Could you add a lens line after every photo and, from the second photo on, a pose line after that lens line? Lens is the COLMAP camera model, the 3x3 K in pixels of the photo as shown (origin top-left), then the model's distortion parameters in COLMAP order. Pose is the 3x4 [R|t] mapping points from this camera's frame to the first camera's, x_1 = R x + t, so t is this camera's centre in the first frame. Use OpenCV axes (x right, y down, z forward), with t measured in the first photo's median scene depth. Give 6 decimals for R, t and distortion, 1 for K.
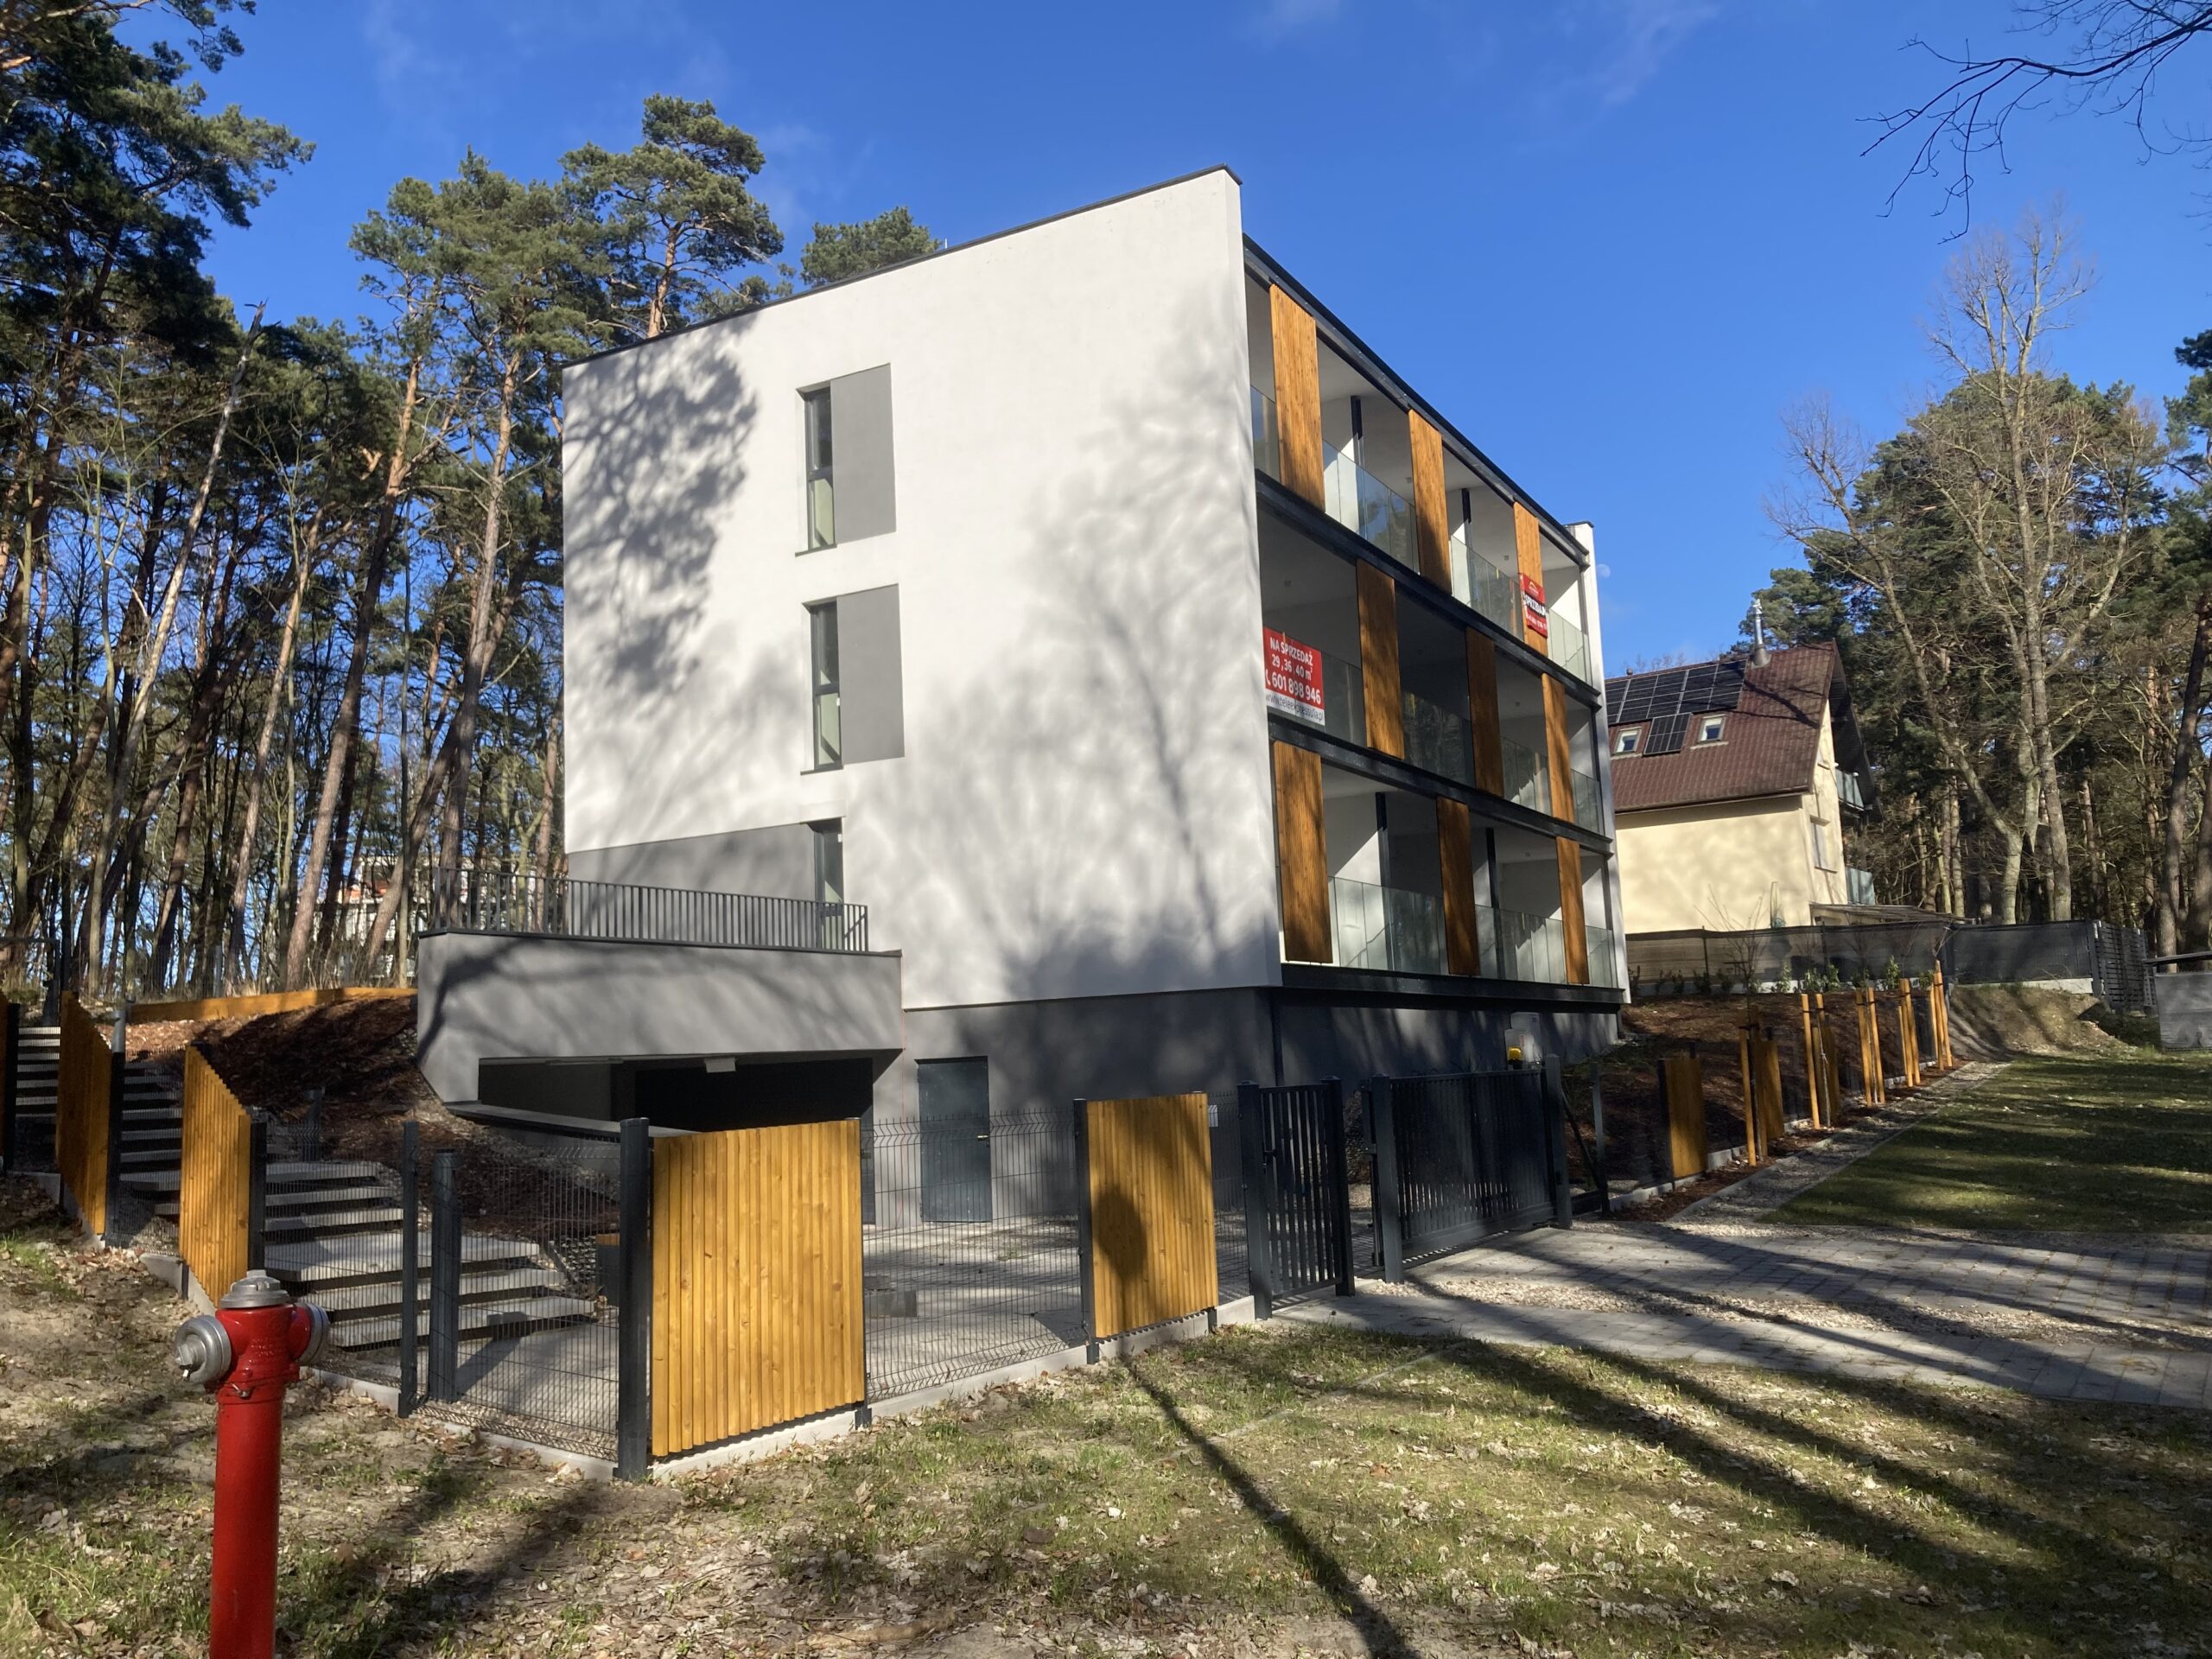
lens RADIAL K [[1732.5, 0, 1106.0], [0, 1732.5, 829.5], [0, 0, 1]] dist [0.037460, -0.105421]
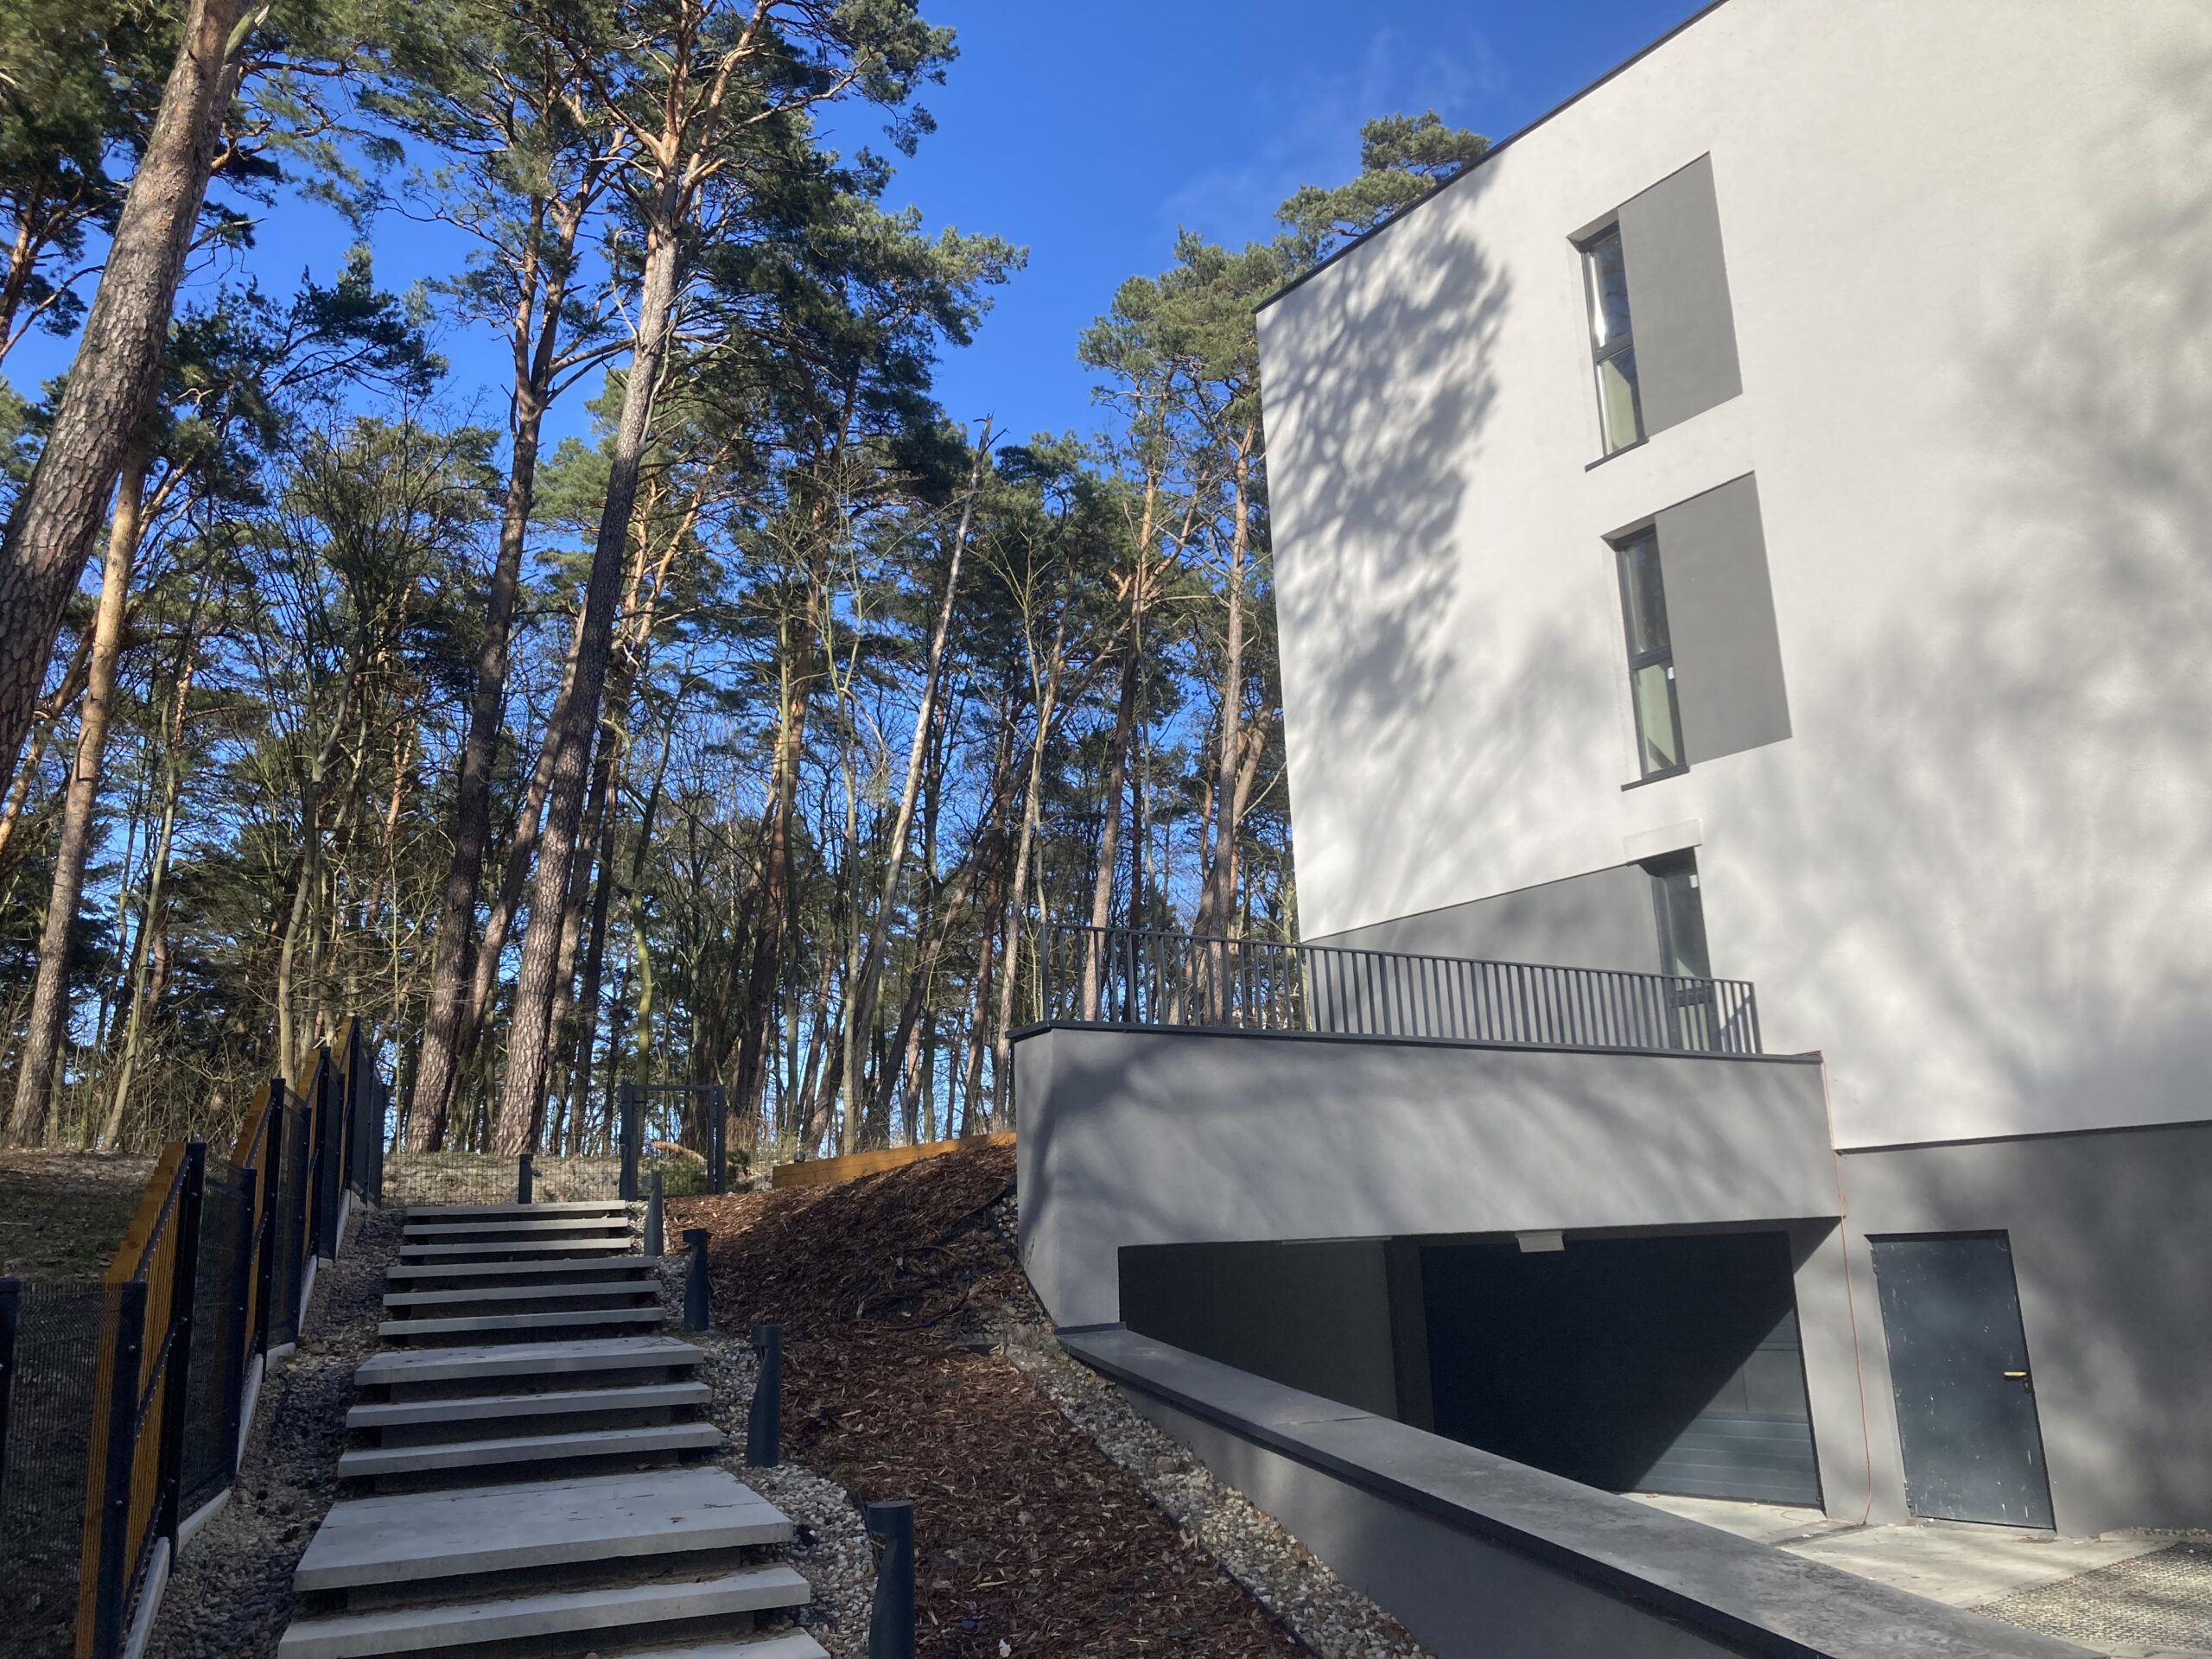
lens RADIAL K [[1732.5, 0, 1106.0], [0, 1732.5, 829.5], [0, 0, 1]] dist [0.037460, -0.105421]
pose [[0.904680, -0.083376, -0.417855, -0.070297], [0.052673, 0.995030, -0.084500, 0.026187], [0.422824, 0.054436, 0.904576, 0.296404]]
